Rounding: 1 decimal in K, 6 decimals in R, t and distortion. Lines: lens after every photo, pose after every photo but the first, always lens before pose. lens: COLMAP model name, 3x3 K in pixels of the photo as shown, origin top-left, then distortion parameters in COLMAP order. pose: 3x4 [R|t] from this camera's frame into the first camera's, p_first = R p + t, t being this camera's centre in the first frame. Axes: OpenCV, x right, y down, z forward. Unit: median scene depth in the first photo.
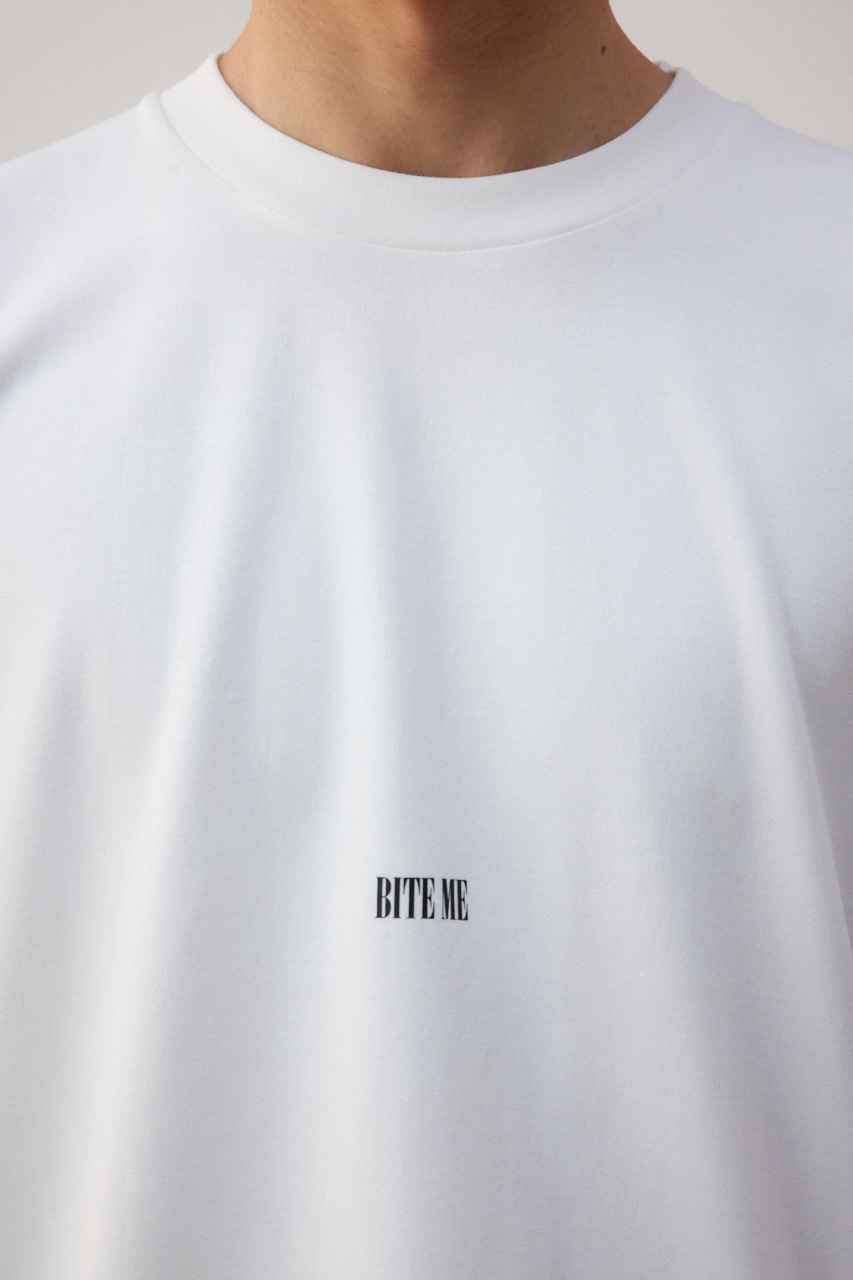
lens RADIAL K [[2545.1, 0, 426.4], [0, 2545.1, 646.4], [0, 0, 1]] dist [-0.995396, 0.000000]
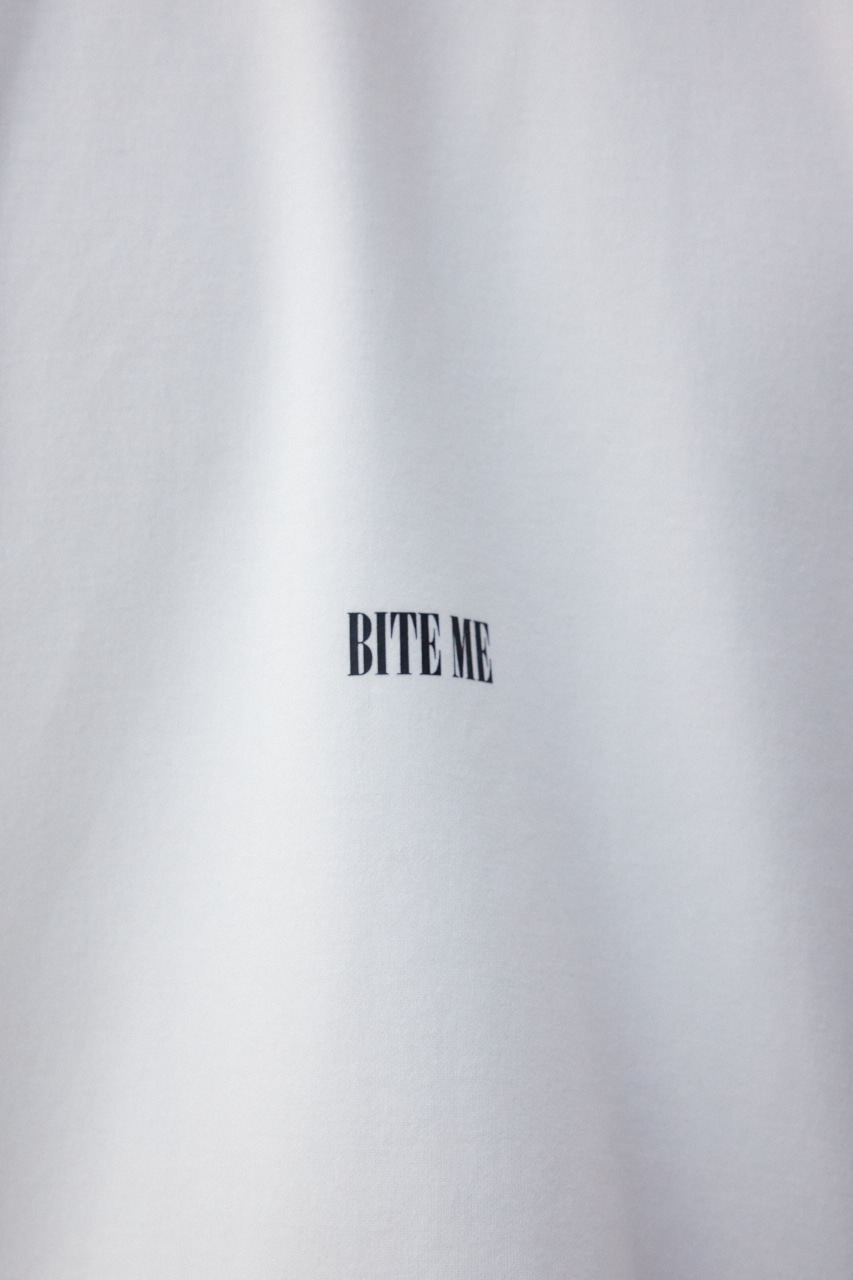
lens RADIAL K [[2545.1, 0, 430.7], [0, 2545.1, 636.2], [0, 0, 1]] dist [-0.995396, 0.000000]
pose [[0.998922, -0.046397, -0.001647, 0.001928], [0.046419, 0.997490, 0.053465, 0.063323], [-0.000838, -0.053484, 0.998568, 0.353157]]
